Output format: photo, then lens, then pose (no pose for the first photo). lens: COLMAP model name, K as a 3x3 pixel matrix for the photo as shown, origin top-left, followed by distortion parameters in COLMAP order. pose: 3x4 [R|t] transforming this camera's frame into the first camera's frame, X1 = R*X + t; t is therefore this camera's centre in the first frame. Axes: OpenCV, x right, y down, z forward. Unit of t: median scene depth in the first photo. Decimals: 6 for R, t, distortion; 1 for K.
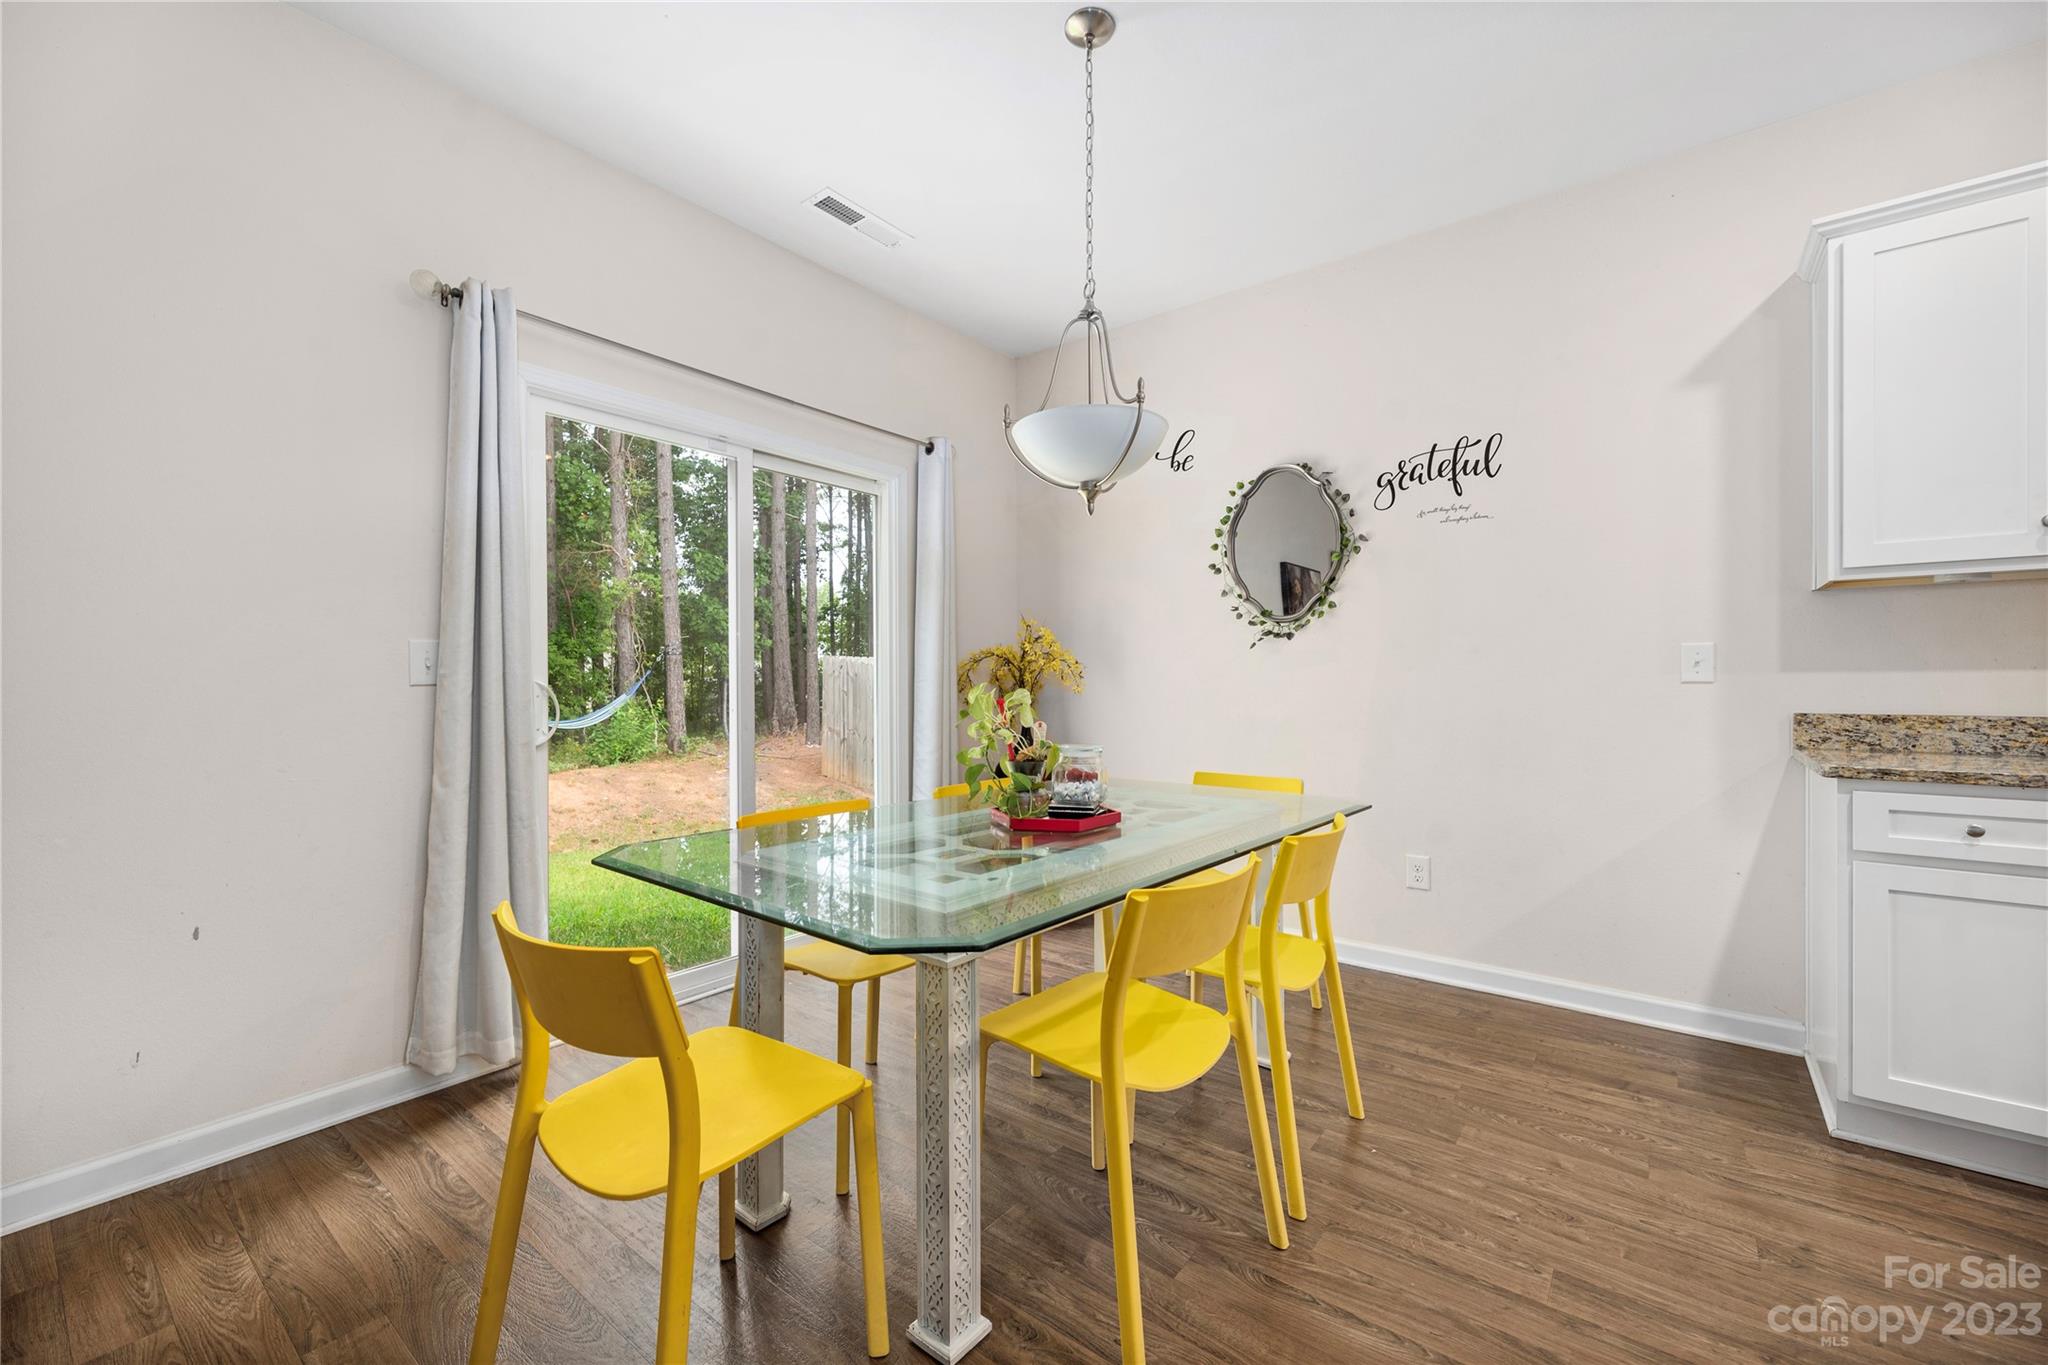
lens RADIAL K [[808.2, 0, 1024.0], [0, 808.2, 682.5], [0, 0, 1]] dist [-0.024808, 0.005382]
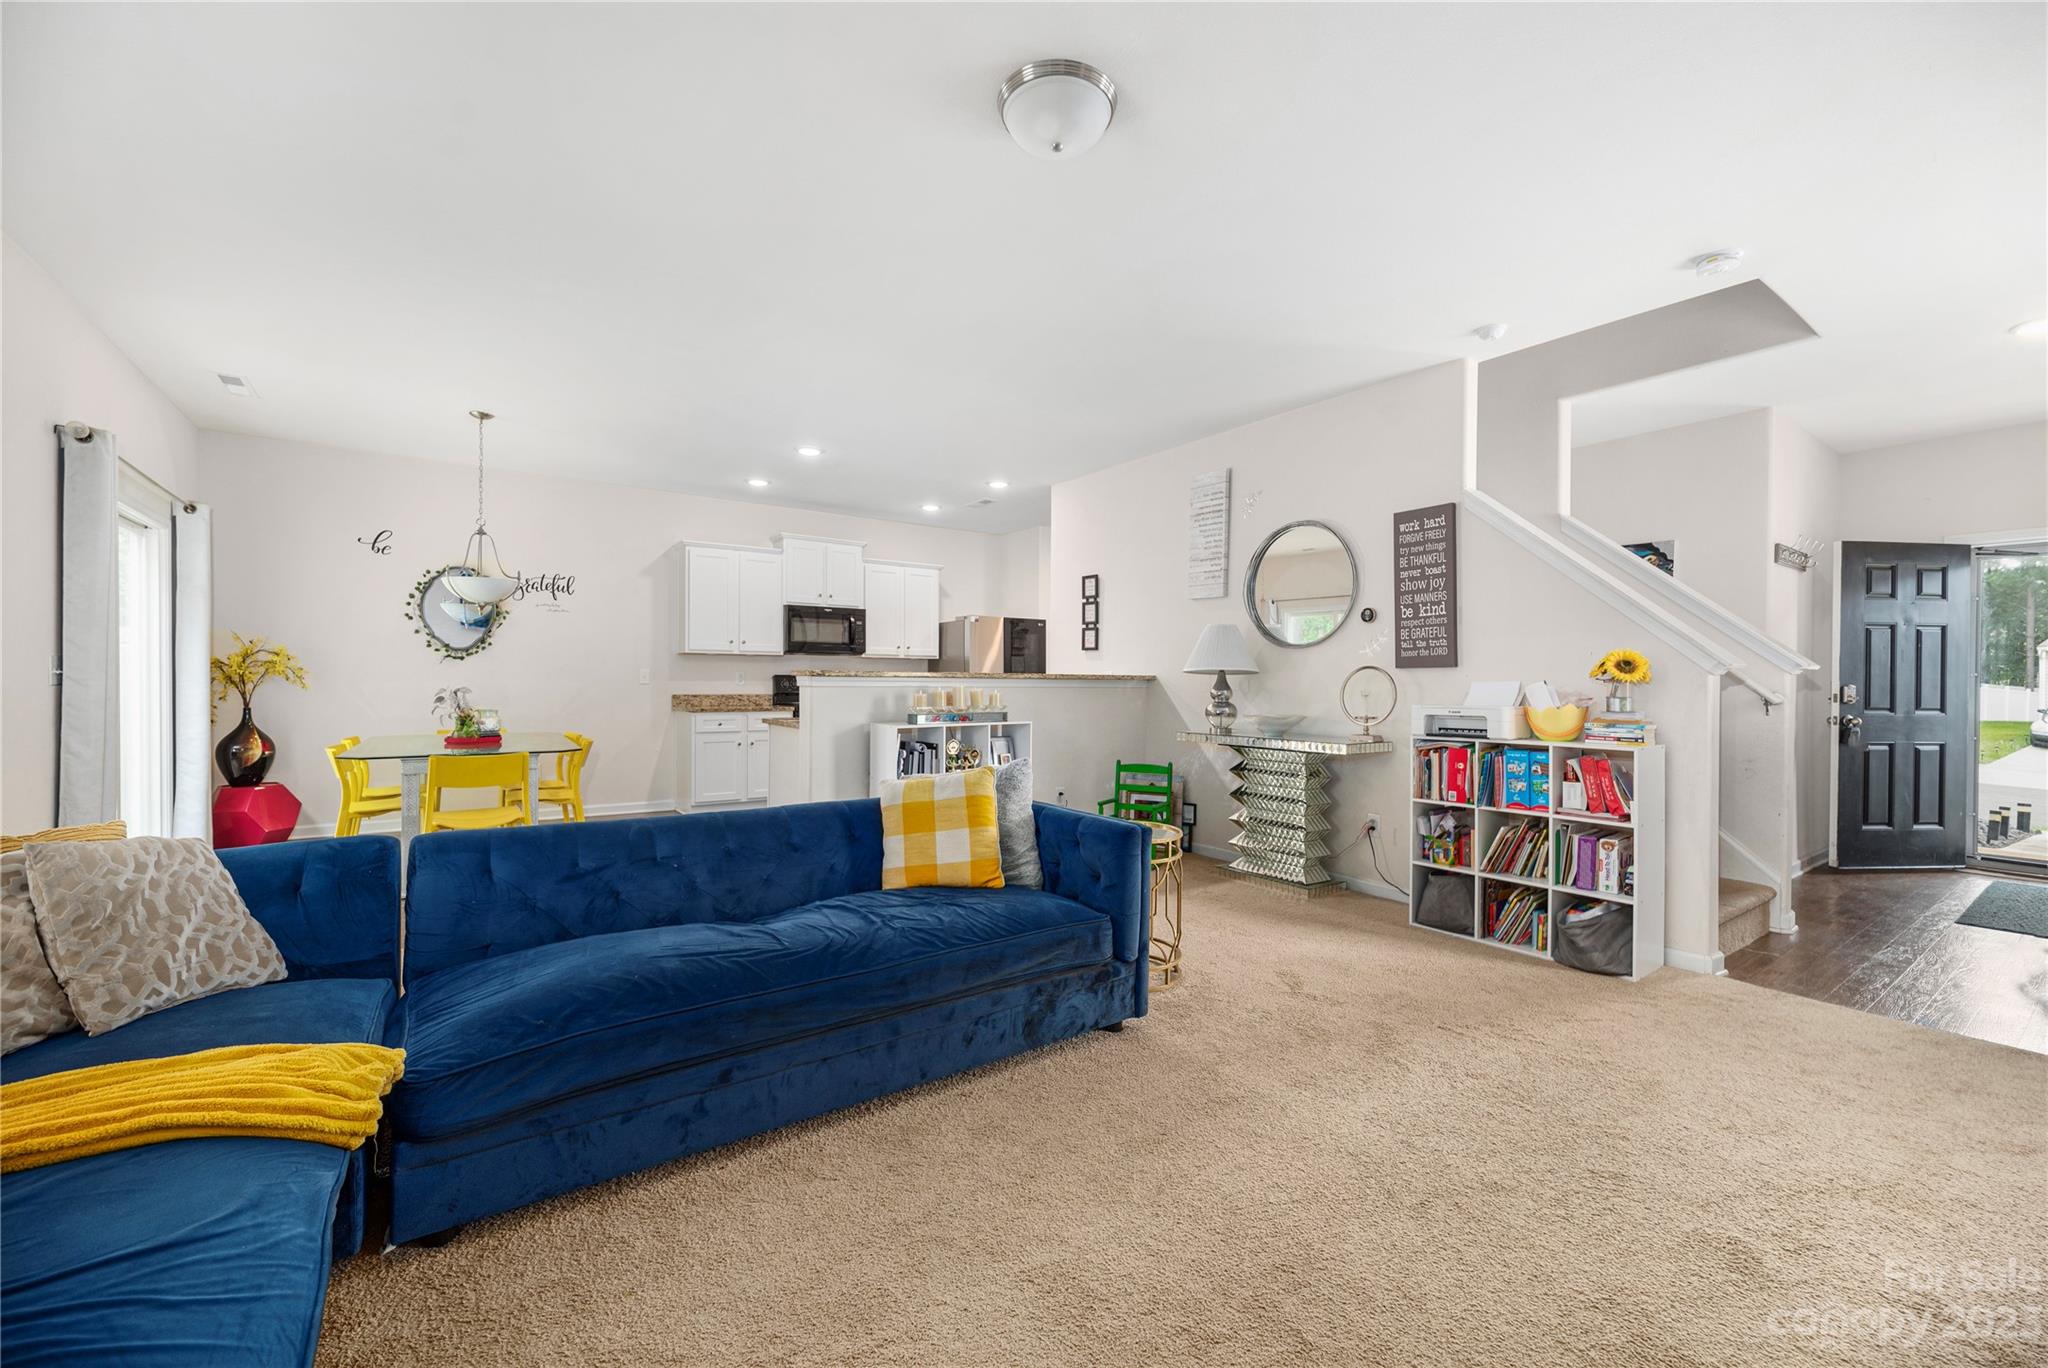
lens RADIAL K [[830.9, 0, 1032.6], [0, 830.9, 681.1], [0, 0, 1]] dist [-0.002499, -0.000777]
pose [[0.264602, 0.003698, 0.964351, -1.347184], [-0.008860, 0.999960, -0.001404, -0.015458], [-0.964317, -0.008172, 0.264624, -0.905207]]
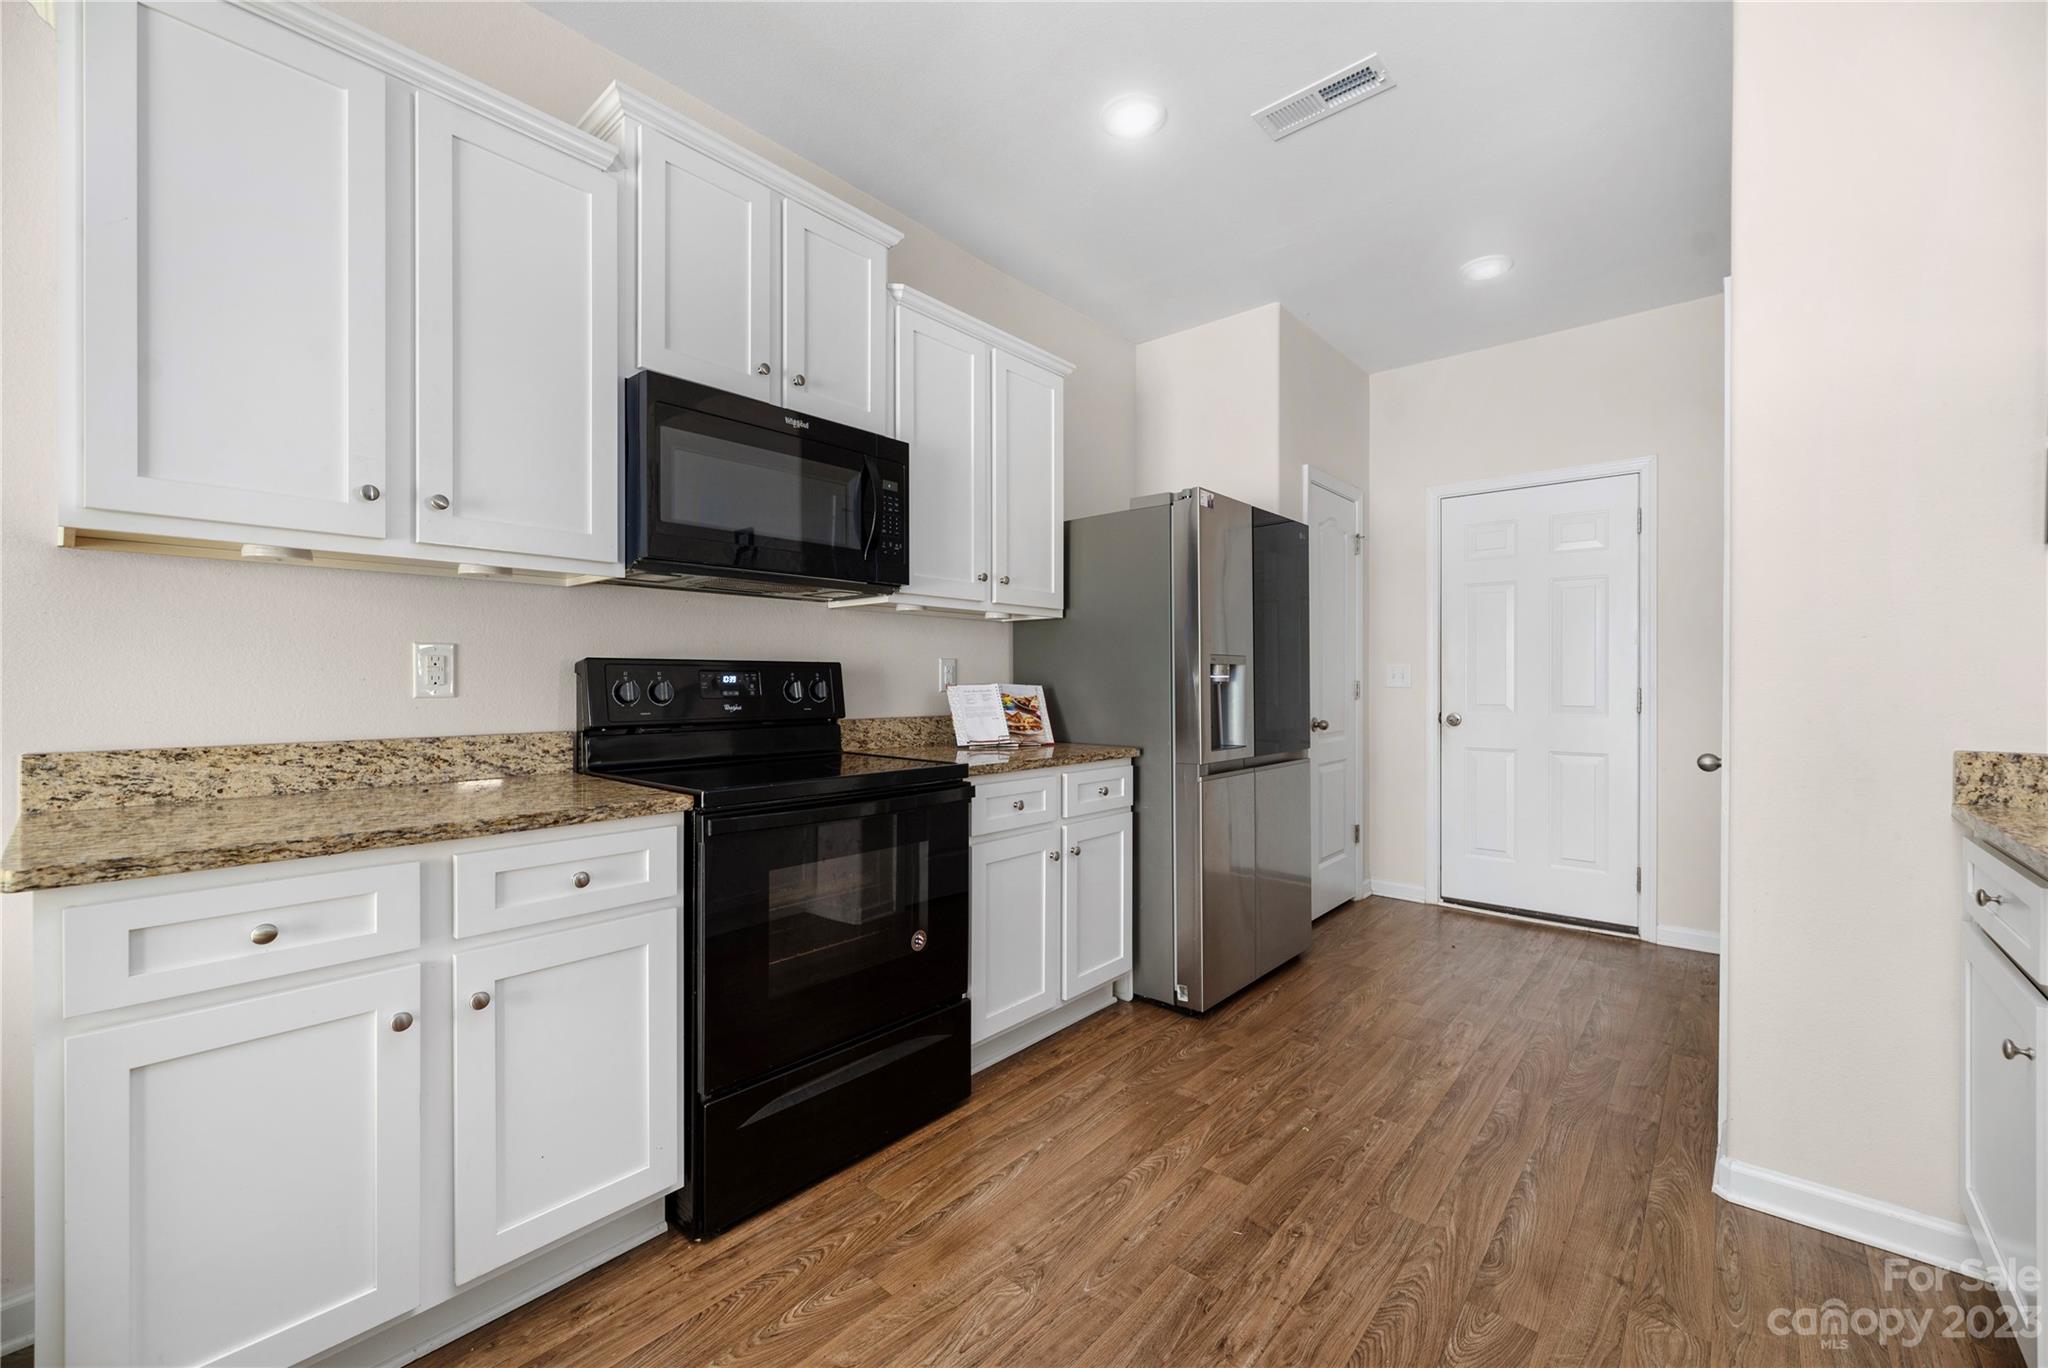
lens RADIAL K [[830.9, 0, 1032.6], [0, 830.9, 681.1], [0, 0, 1]] dist [-0.002499, -0.000777]
pose [[0.023590, 0.001641, 0.999720, 0.315885], [-0.001644, 0.999997, -0.001603, -0.011813], [-0.999720, -0.001606, 0.023593, 0.205401]]
